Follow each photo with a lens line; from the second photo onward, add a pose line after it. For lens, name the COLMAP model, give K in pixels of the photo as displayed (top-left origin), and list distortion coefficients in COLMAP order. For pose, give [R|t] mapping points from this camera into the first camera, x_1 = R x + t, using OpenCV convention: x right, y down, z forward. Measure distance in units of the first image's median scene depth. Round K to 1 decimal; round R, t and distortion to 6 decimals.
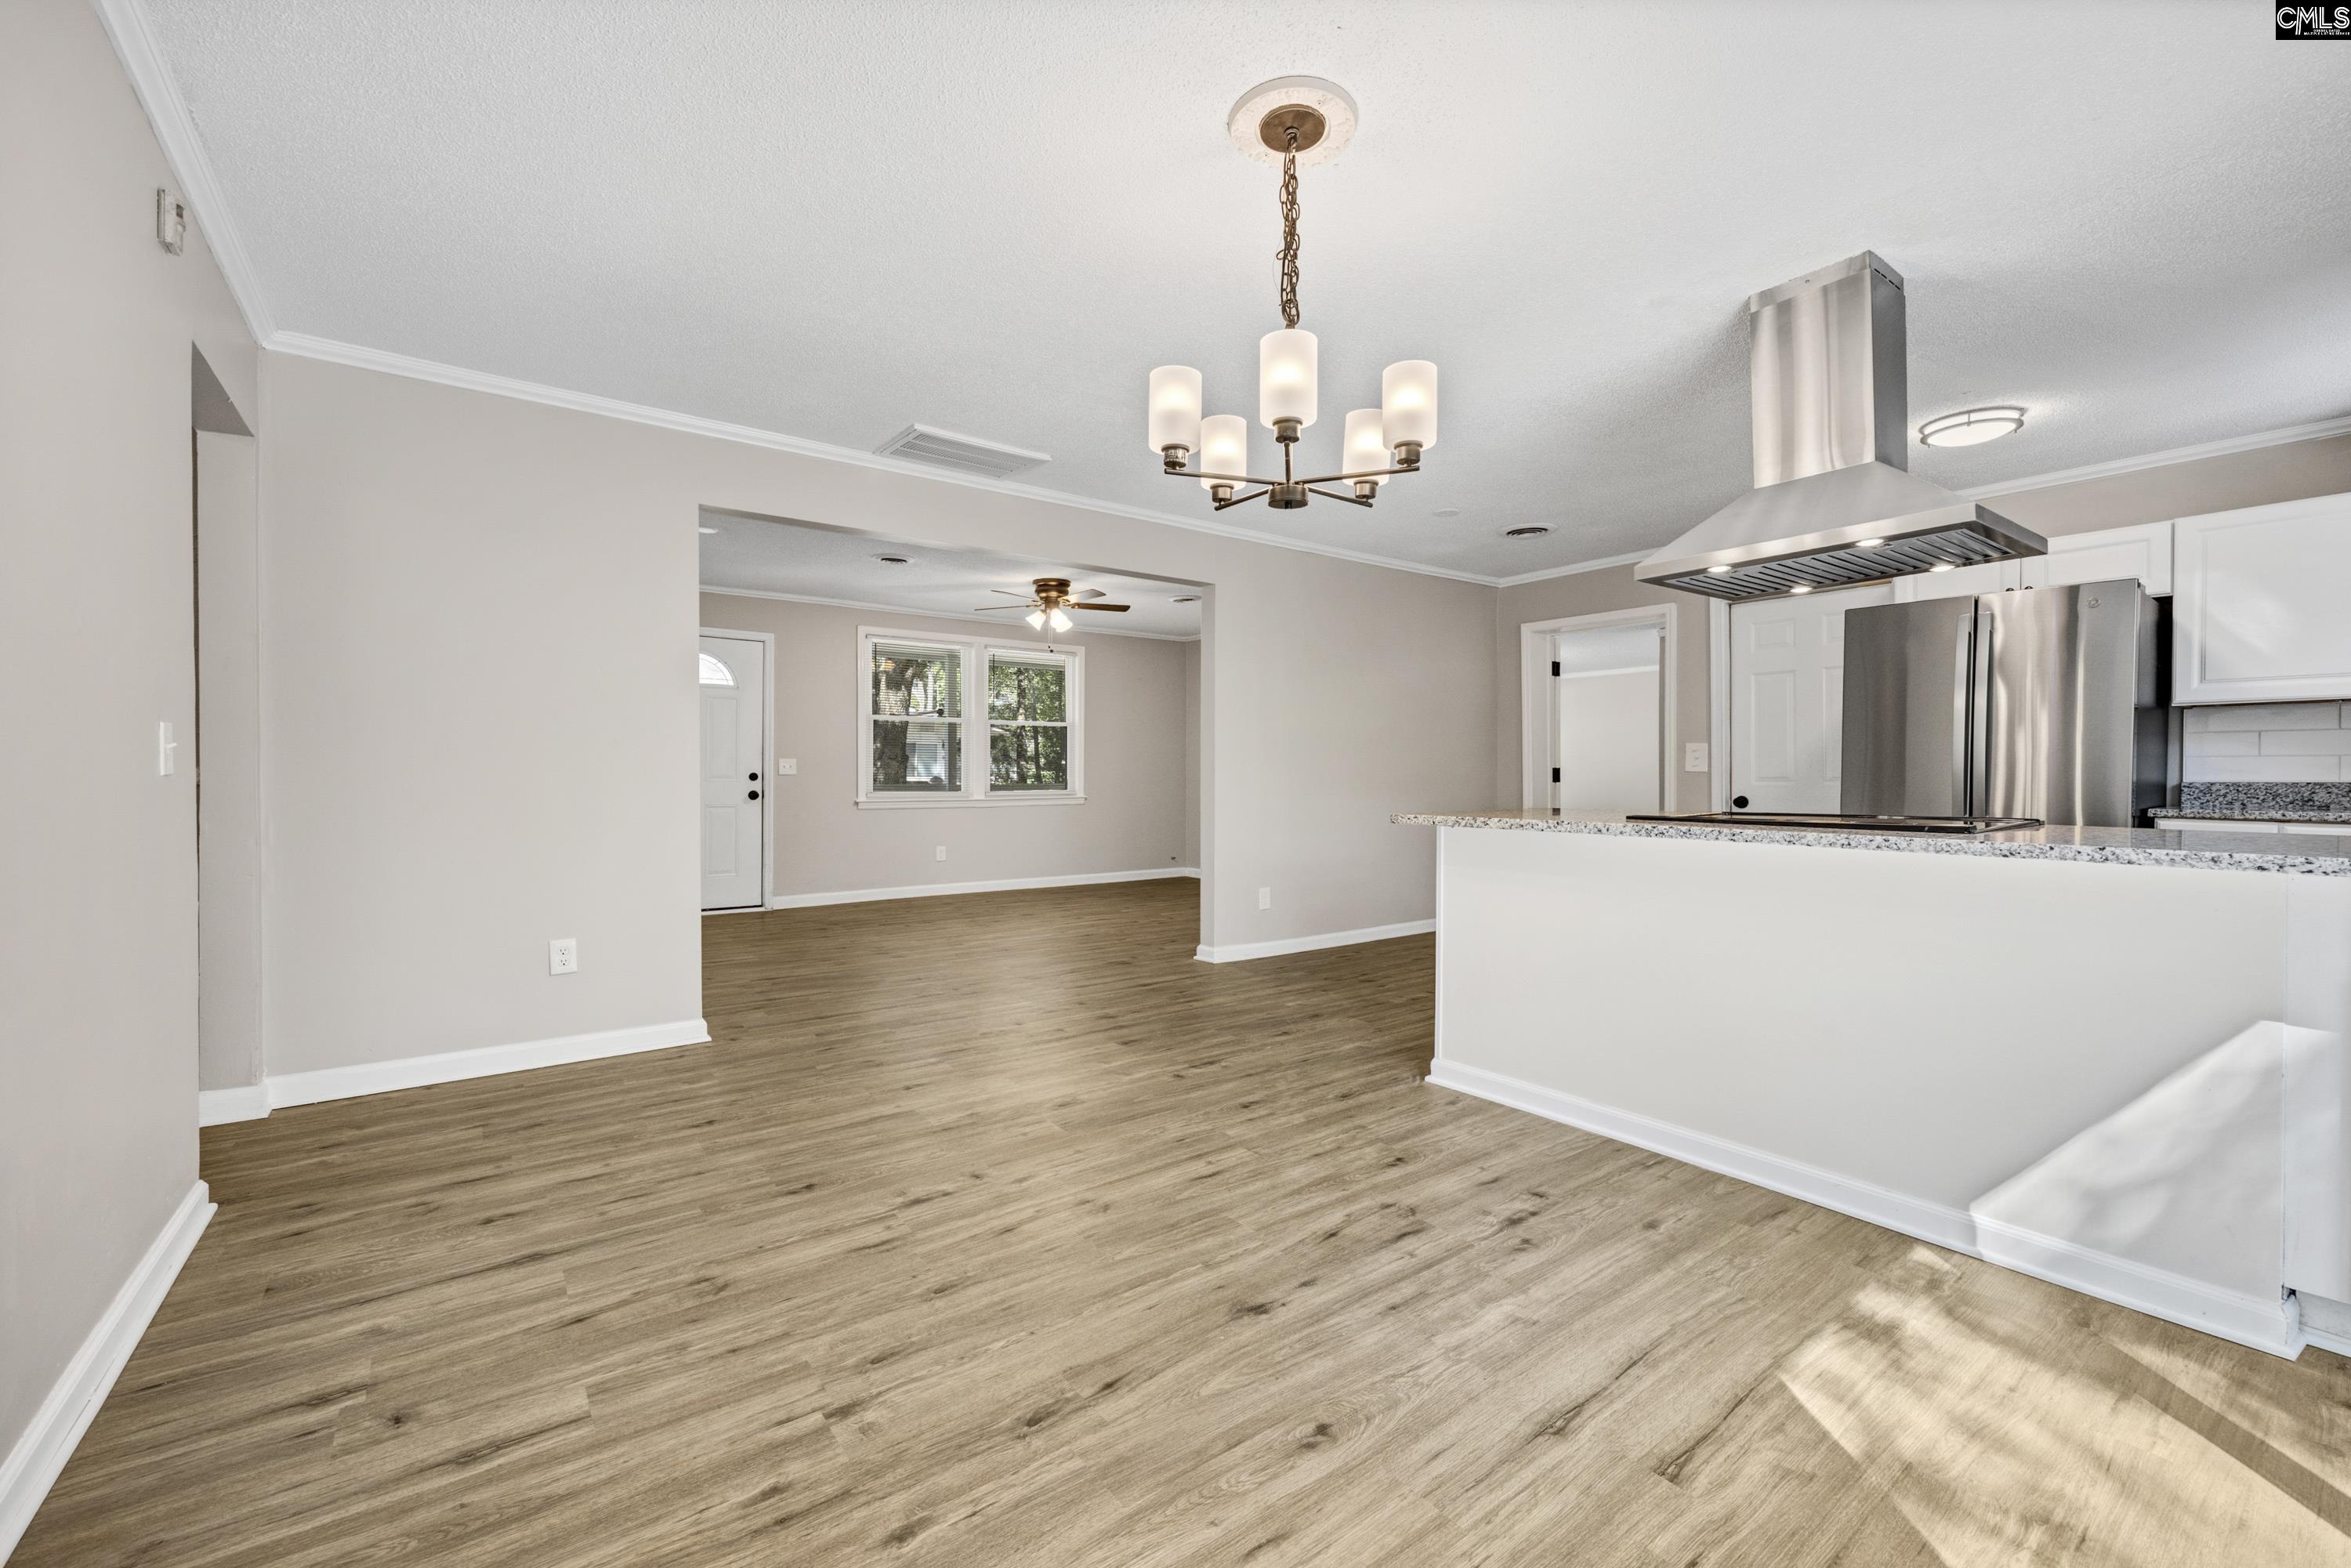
lens RADIAL K [[937.1, 0, 1135.7], [0, 937.1, 778.8], [0, 0, 1]] dist [-0.003713, 0.000033]
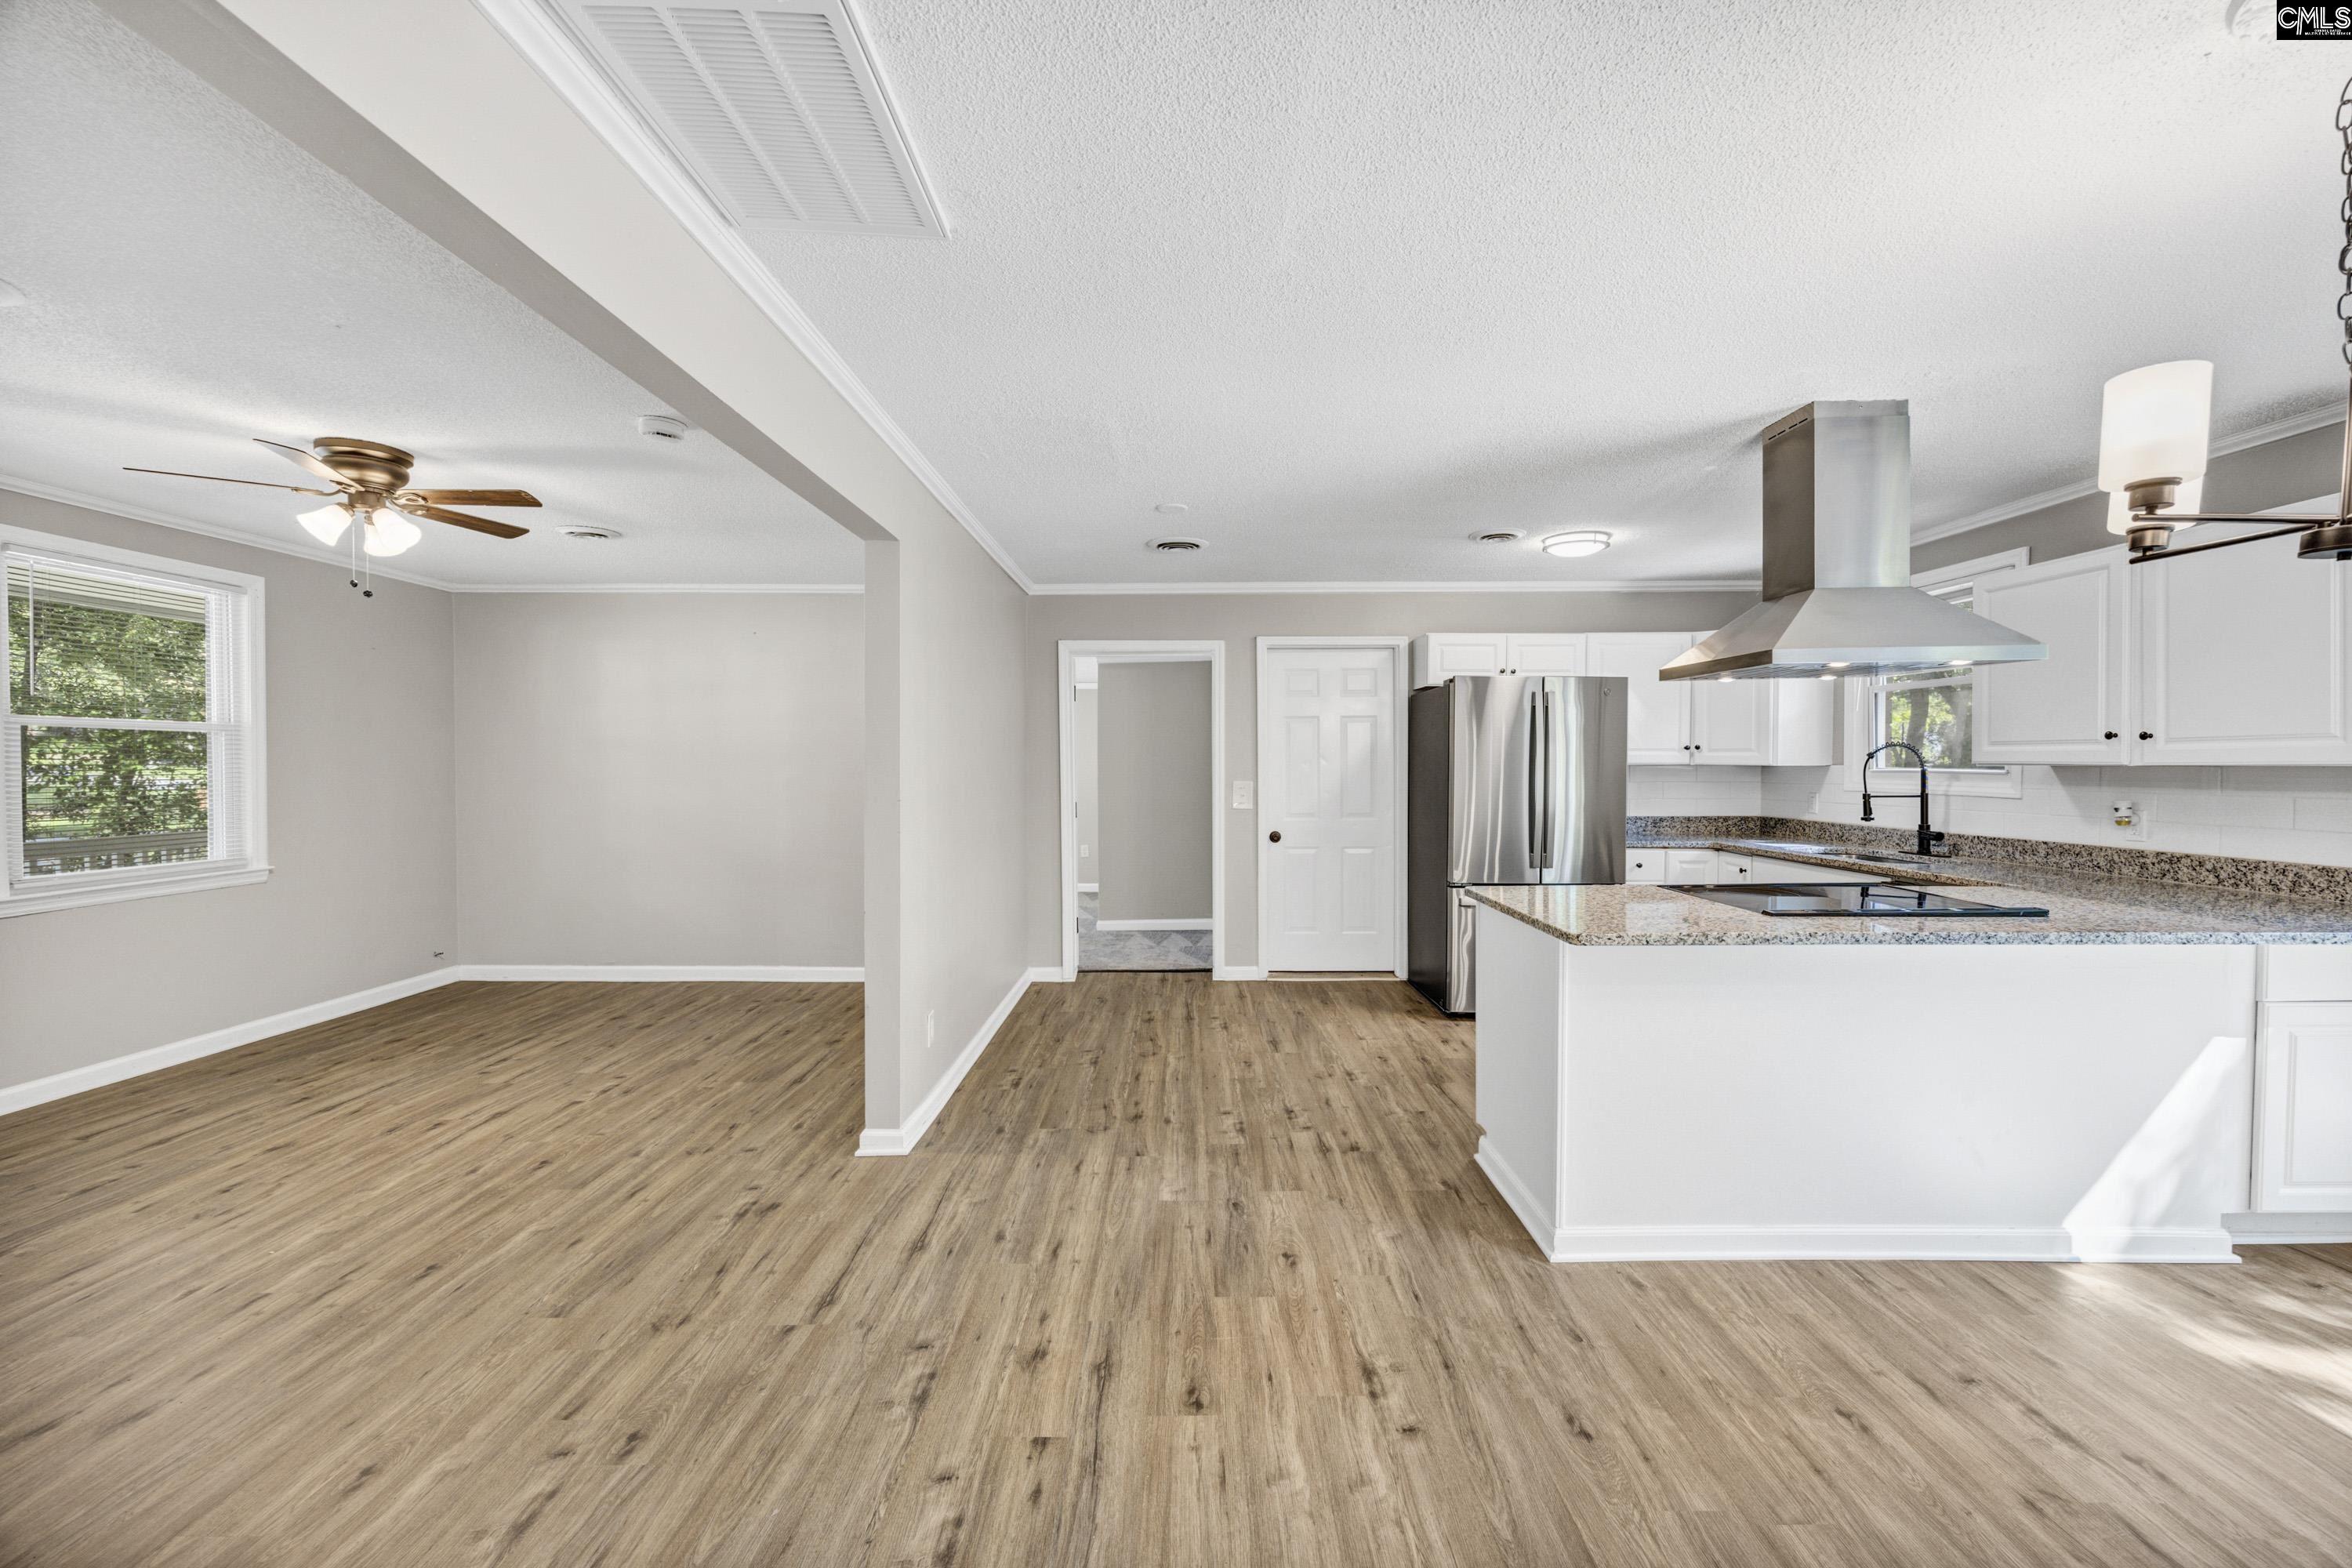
lens RADIAL K [[937.5, 0, 1151.3], [0, 937.5, 786.2], [0, 0, 1]] dist [-0.003713, 0.000033]
pose [[0.583401, -0.023562, 0.811842, -0.650441], [0.005656, 0.999673, 0.024949, -0.124513], [-0.812165, -0.009963, 0.583343, 1.022834]]
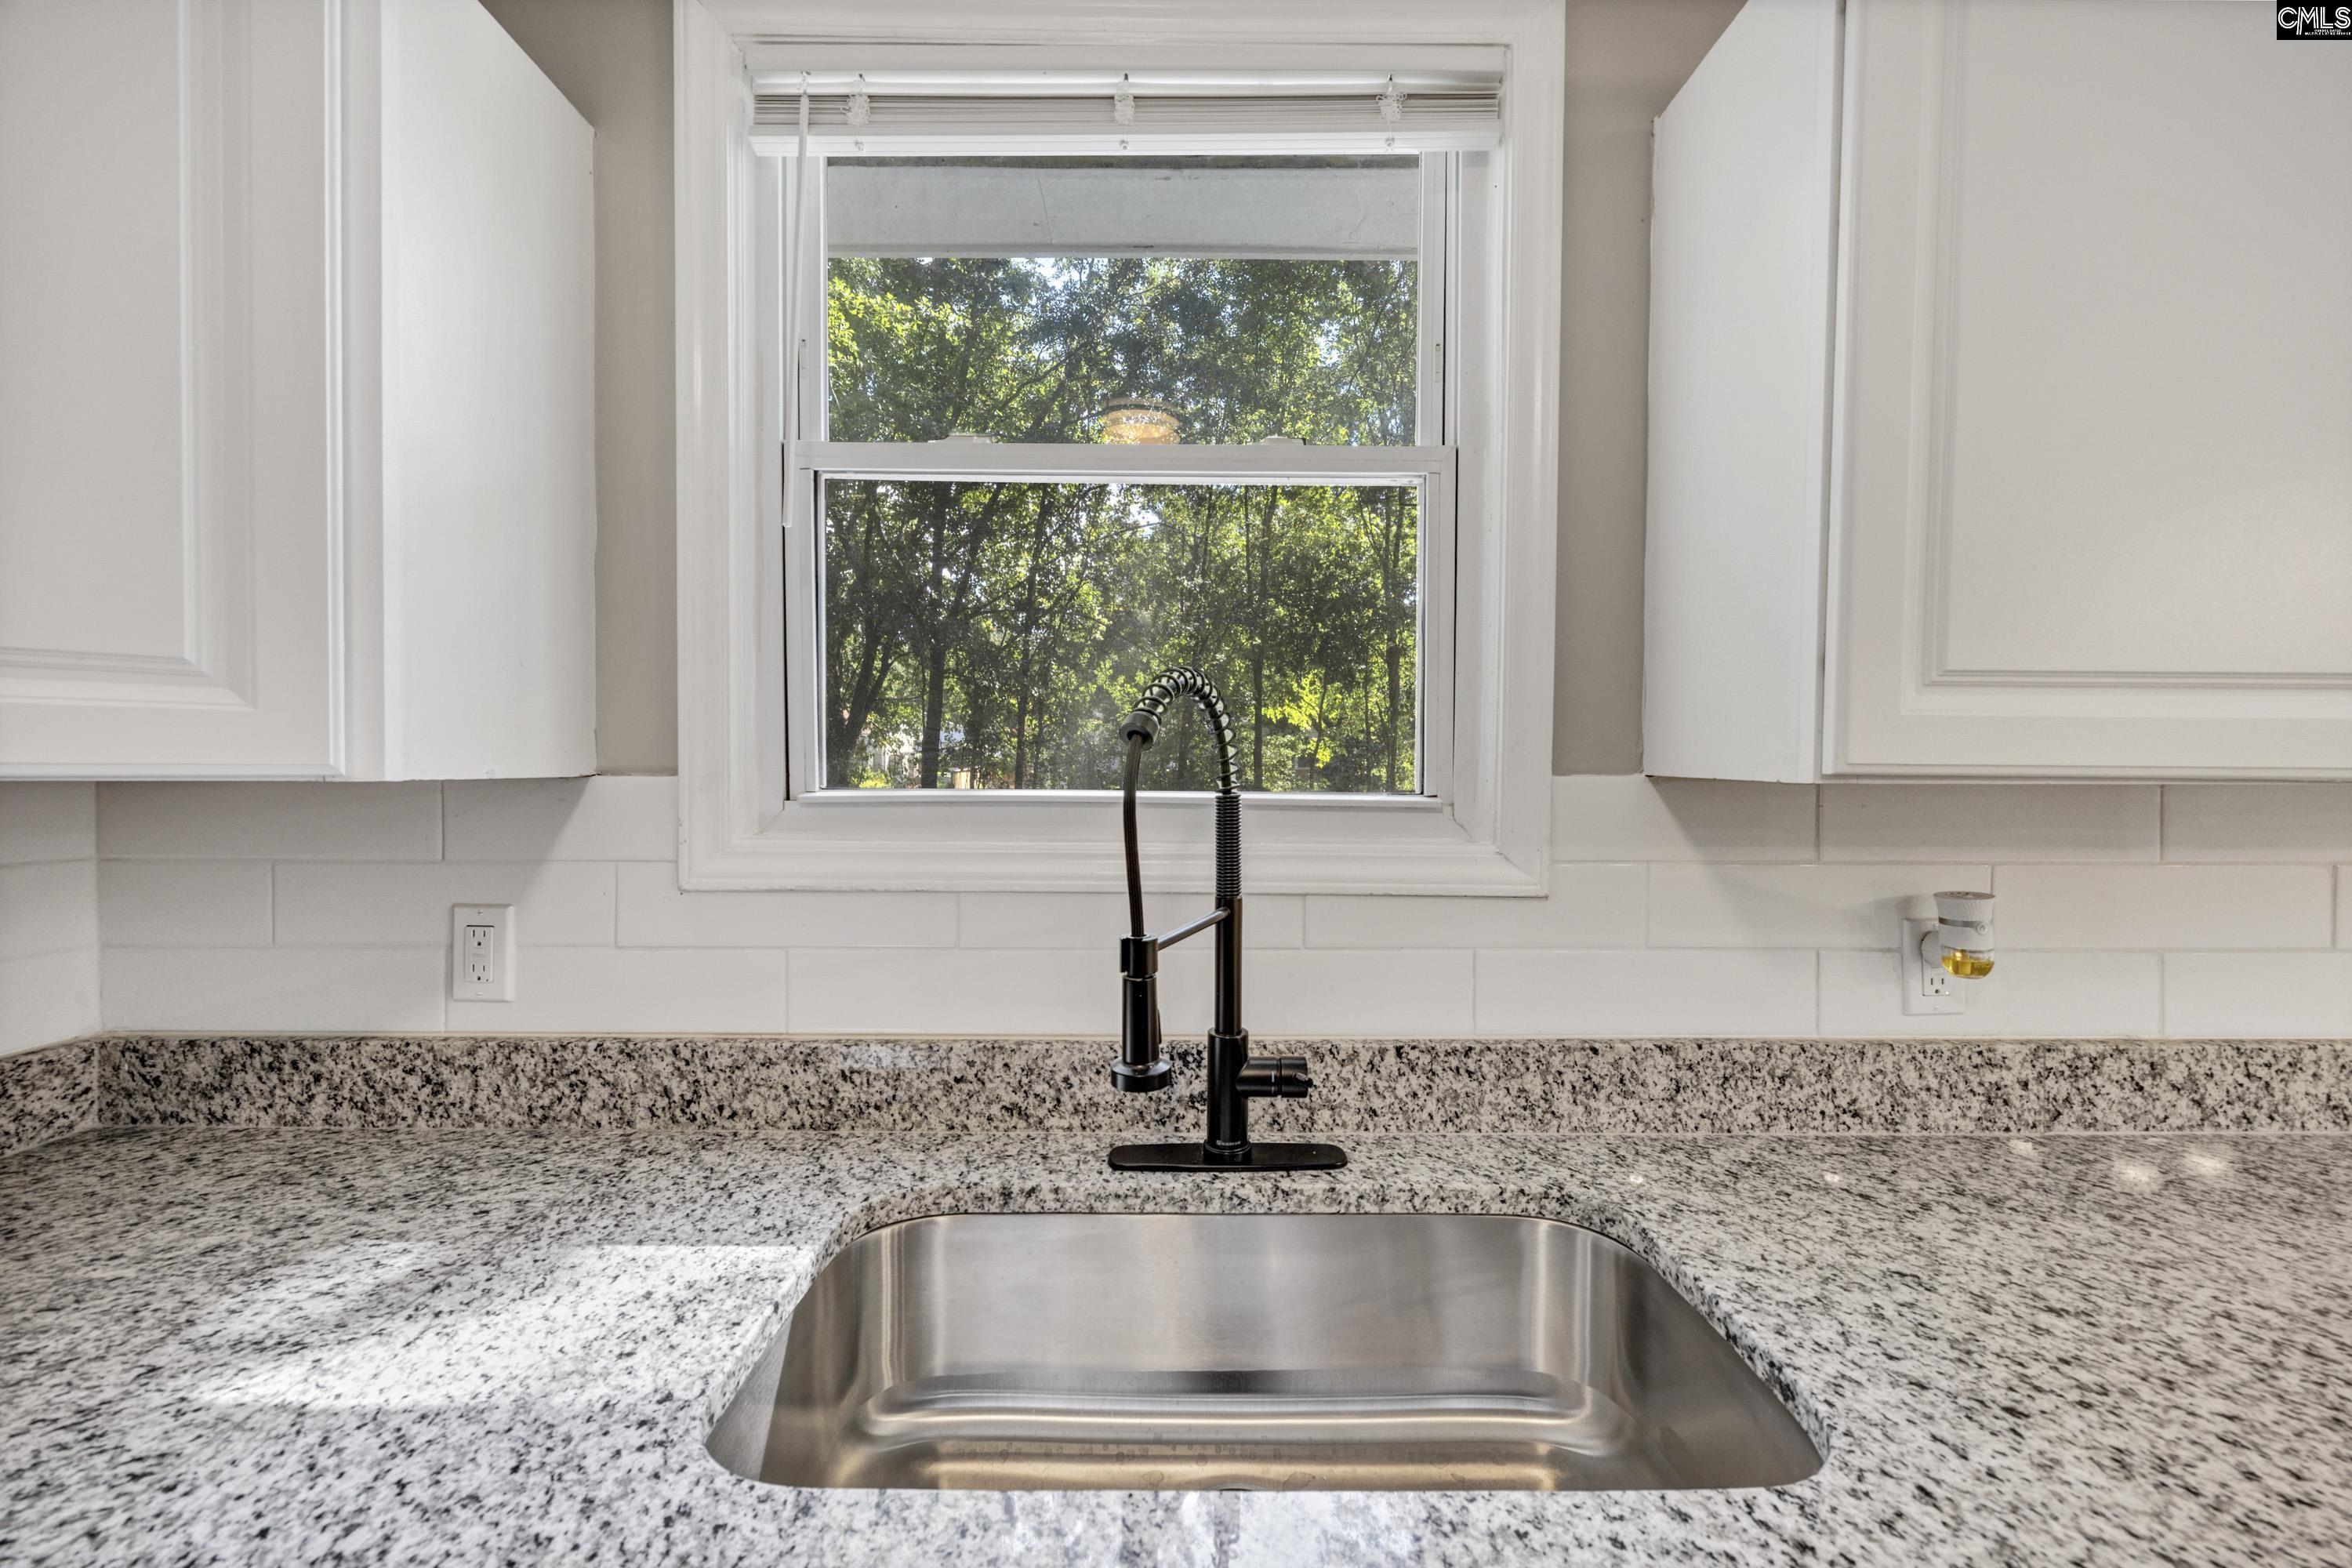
lens RADIAL K [[937.5, 0, 1181.3], [0, 937.5, 783.0], [0, 0, 1]] dist [-0.003713, 0.000033]
pose [[-0.820359, -0.017926, 0.571567, 1.328886], [-0.004181, 0.999670, 0.025352, -0.119434], [-0.571833, 0.018408, -0.820163, 1.207544]]
